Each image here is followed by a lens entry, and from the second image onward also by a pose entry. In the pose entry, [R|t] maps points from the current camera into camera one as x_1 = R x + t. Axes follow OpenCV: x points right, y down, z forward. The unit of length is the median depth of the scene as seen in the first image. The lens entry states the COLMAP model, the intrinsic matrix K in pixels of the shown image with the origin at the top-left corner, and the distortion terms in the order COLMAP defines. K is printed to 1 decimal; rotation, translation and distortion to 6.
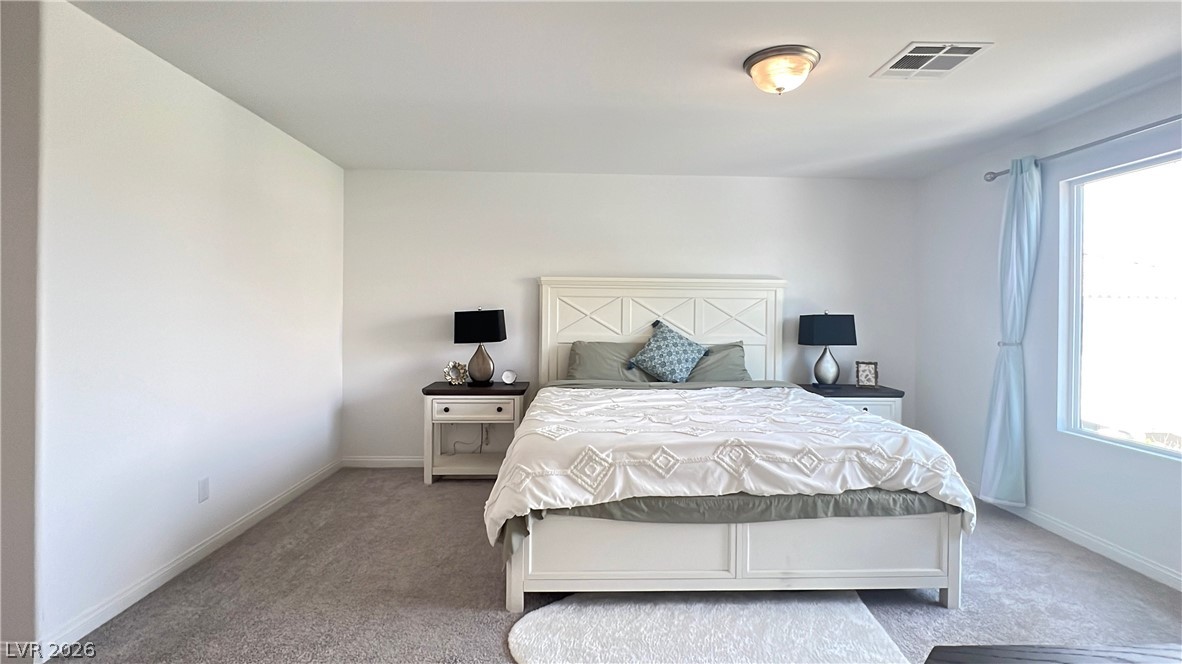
lens RADIAL K [[553.0, 0, 590.1], [0, 553.0, 313.8], [0, 0, 1]] dist [-0.000943, -0.001560]
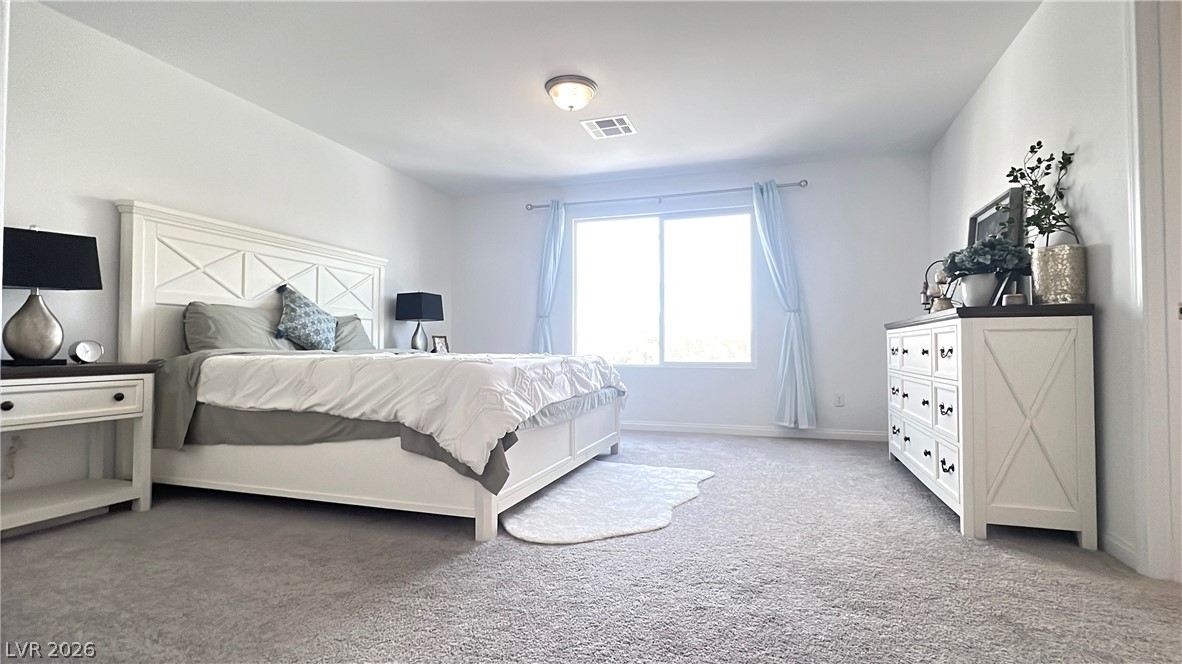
lens RADIAL K [[550.6, 0, 594.2], [0, 550.6, 336.3], [0, 0, 1]] dist [0.010941, 0.000102]
pose [[0.340109, 0.012901, 0.940298, -0.543877], [0.003938, 0.999878, -0.015143, 0.111628], [-0.940378, 0.008853, 0.340016, 0.276236]]
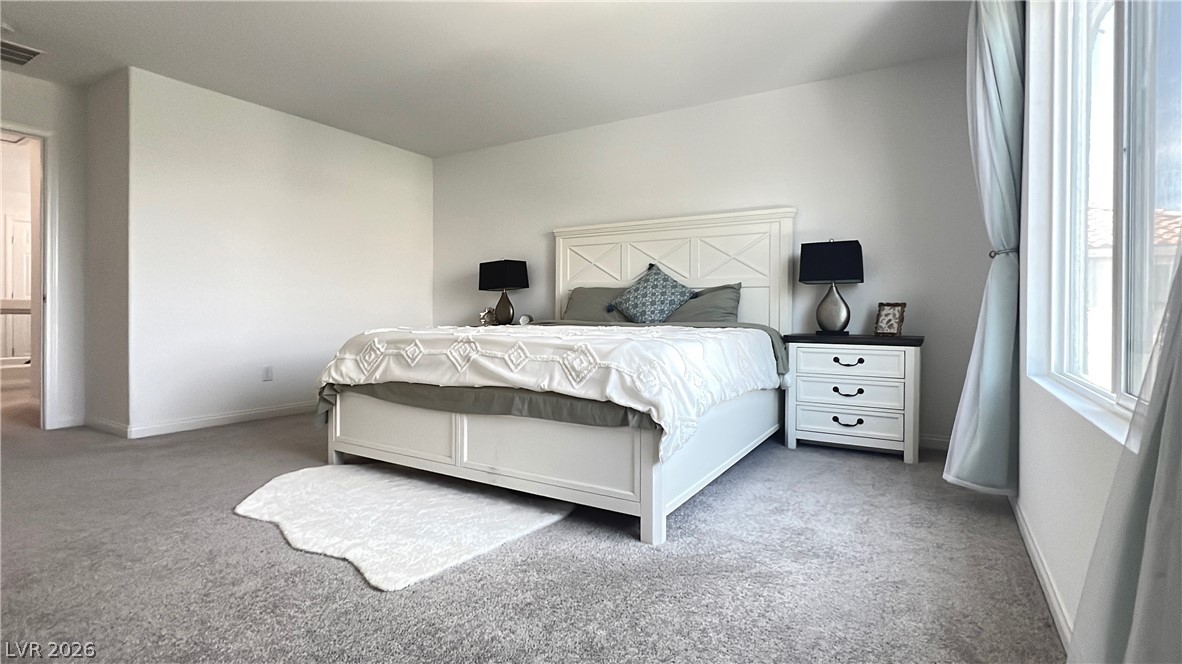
lens RADIAL K [[553.0, 0, 594.7], [0, 553.0, 318.0], [0, 0, 1]] dist [-0.000943, -0.001560]
pose [[0.837877, 0.000425, -0.545859, 0.593258], [-0.000273, 1.000000, 0.000360, 0.110985], [0.545859, -0.000153, 0.837877, 0.148506]]
